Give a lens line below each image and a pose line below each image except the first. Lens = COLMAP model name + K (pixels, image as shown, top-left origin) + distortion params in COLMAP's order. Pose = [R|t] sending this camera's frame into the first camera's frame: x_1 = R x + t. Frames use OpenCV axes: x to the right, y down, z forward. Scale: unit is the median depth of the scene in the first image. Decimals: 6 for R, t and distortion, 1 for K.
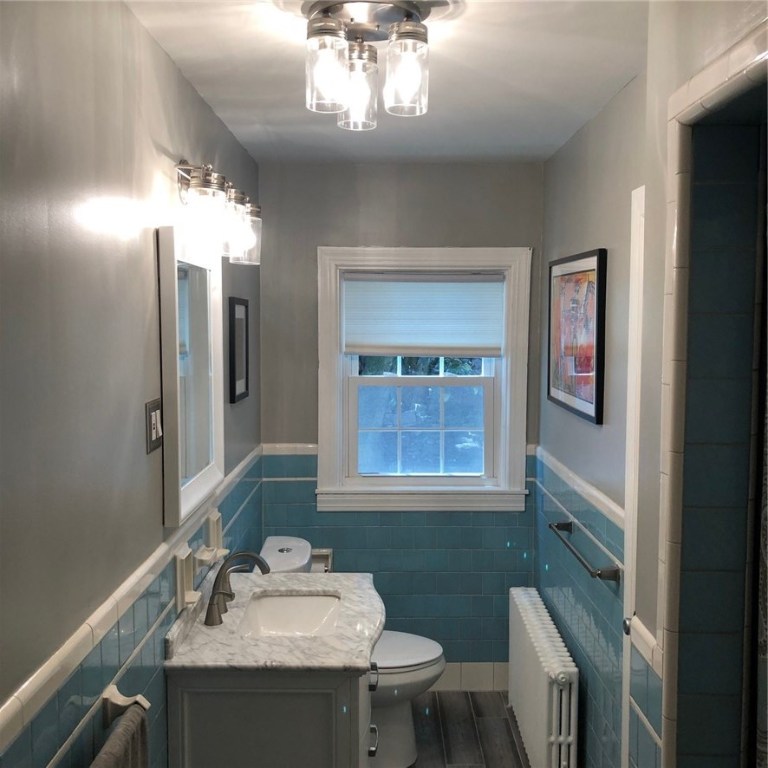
lens RADIAL K [[840.3, 0, 384.0], [0, 840.3, 384.0], [0, 0, 1]] dist [0.212162, -0.615685]
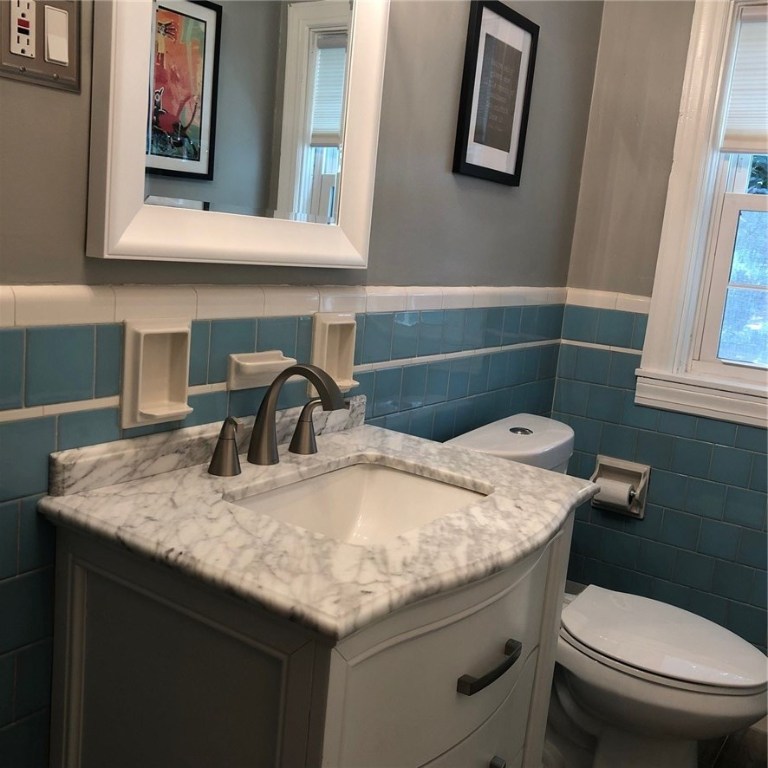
lens RADIAL K [[840.3, 0, 384.0], [0, 840.3, 384.0], [0, 0, 1]] dist [0.212162, -0.615685]
pose [[0.826722, 0.173273, -0.535264, 0.155919], [-0.132534, 0.984597, 0.114029, 0.128846], [0.546777, -0.023330, 0.836953, 0.524728]]
